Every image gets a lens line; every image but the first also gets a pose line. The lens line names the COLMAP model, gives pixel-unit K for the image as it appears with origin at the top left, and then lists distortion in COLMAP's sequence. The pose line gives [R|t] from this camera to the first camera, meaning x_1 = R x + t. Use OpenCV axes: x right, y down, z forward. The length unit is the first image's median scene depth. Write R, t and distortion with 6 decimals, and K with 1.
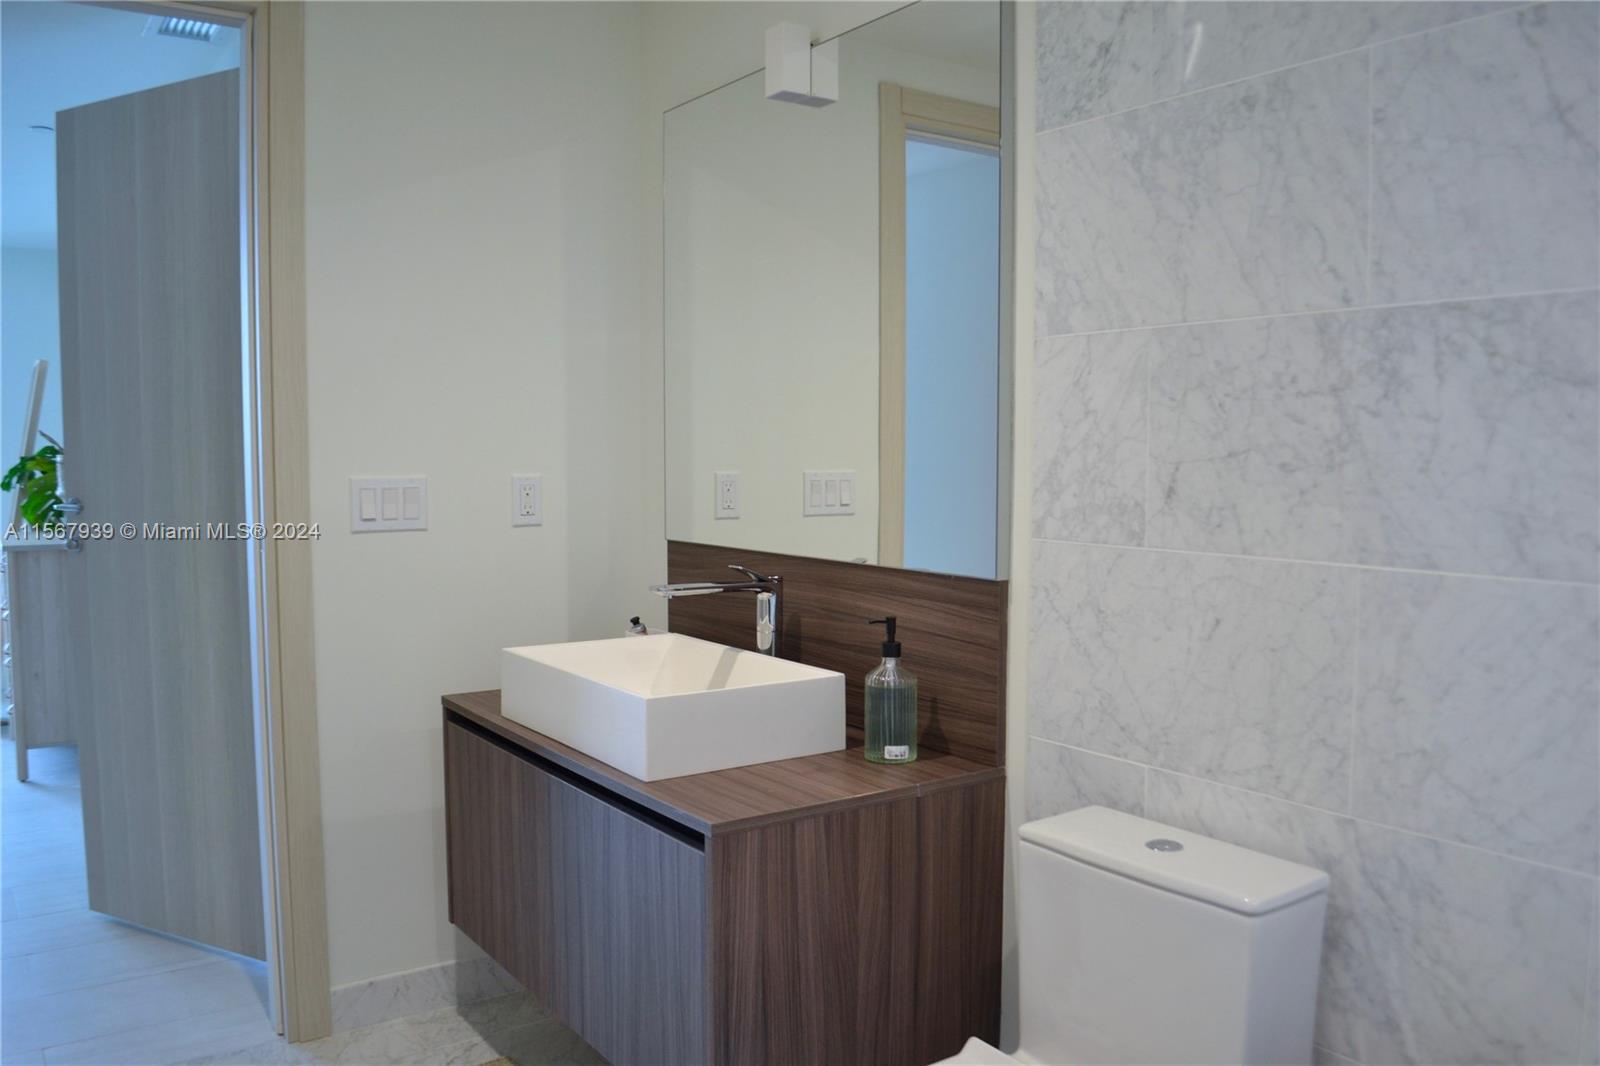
lens RADIAL K [[1262.4, 0, 800.0], [0, 1262.4, 533.0], [0, 0, 1]] dist [-0.085495, 0.005577]
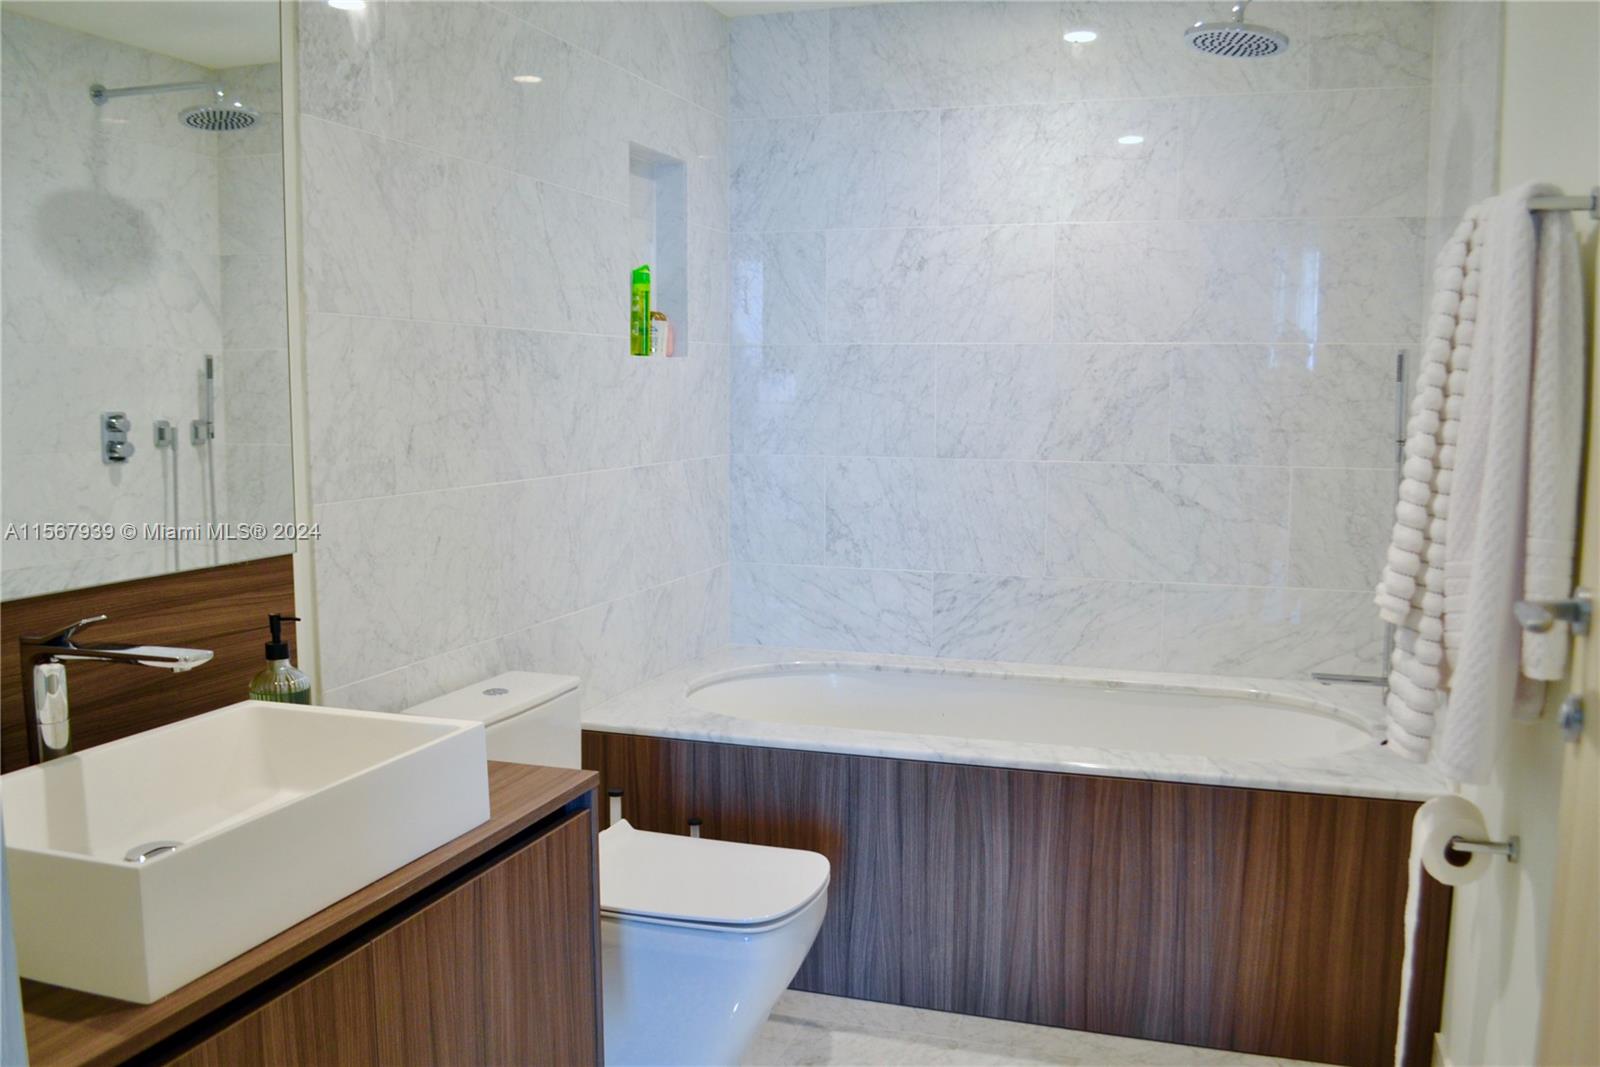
lens RADIAL K [[1262.4, 0, 800.0], [0, 1262.4, 533.5], [0, 0, 1]] dist [-0.085495, 0.005577]
pose [[-0.571238, -0.093406, 0.815452, -1.000583], [0.051557, 0.987458, 0.149225, -0.118551], [-0.819164, 0.127285, -0.559258, 1.404491]]
